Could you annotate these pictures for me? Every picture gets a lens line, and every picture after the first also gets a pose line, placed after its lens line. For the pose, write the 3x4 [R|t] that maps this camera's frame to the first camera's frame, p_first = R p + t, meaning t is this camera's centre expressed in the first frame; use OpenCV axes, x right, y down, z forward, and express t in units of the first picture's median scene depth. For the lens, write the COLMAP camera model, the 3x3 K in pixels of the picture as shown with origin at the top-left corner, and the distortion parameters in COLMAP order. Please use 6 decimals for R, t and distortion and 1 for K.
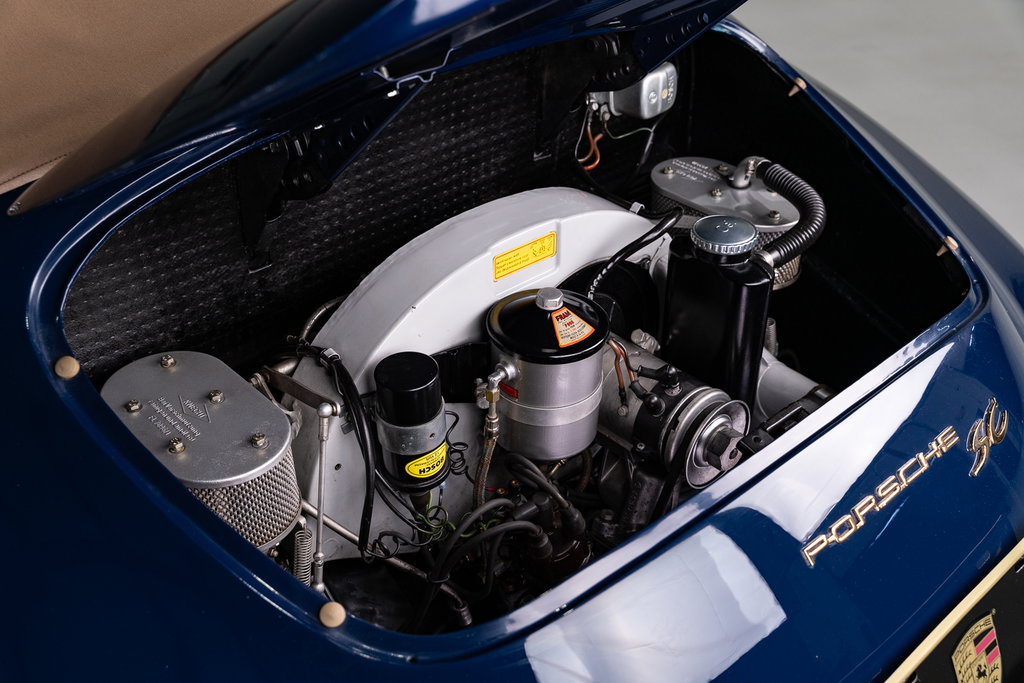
lens RADIAL K [[1101.7, 0, 512.0], [0, 1101.7, 341.5], [0, 0, 1]] dist [0.020800, 0.006034]
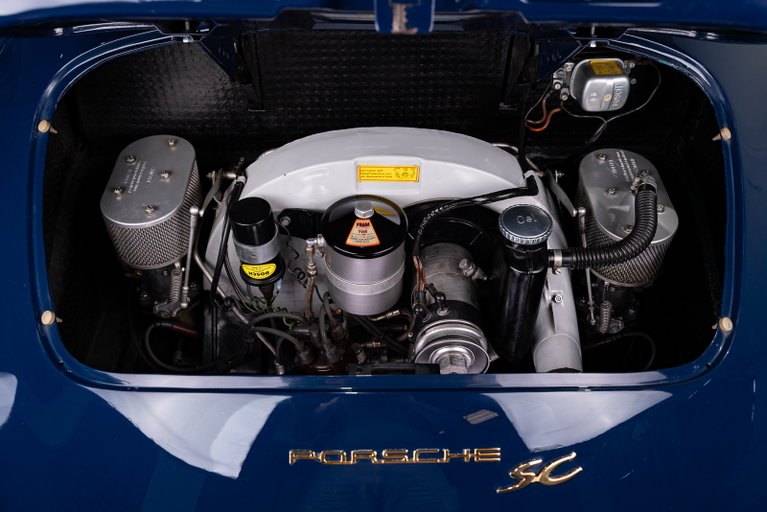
lens RADIAL K [[744.2, 0, 383.5], [0, 744.2, 256.0], [0, 0, 1]] dist [0.000671, 0.012005]
pose [[0.741750, 0.470158, -0.478286, 0.487503], [-0.373179, 0.881878, 0.288147, -0.245453], [0.557265, -0.035247, 0.829586, 0.209363]]
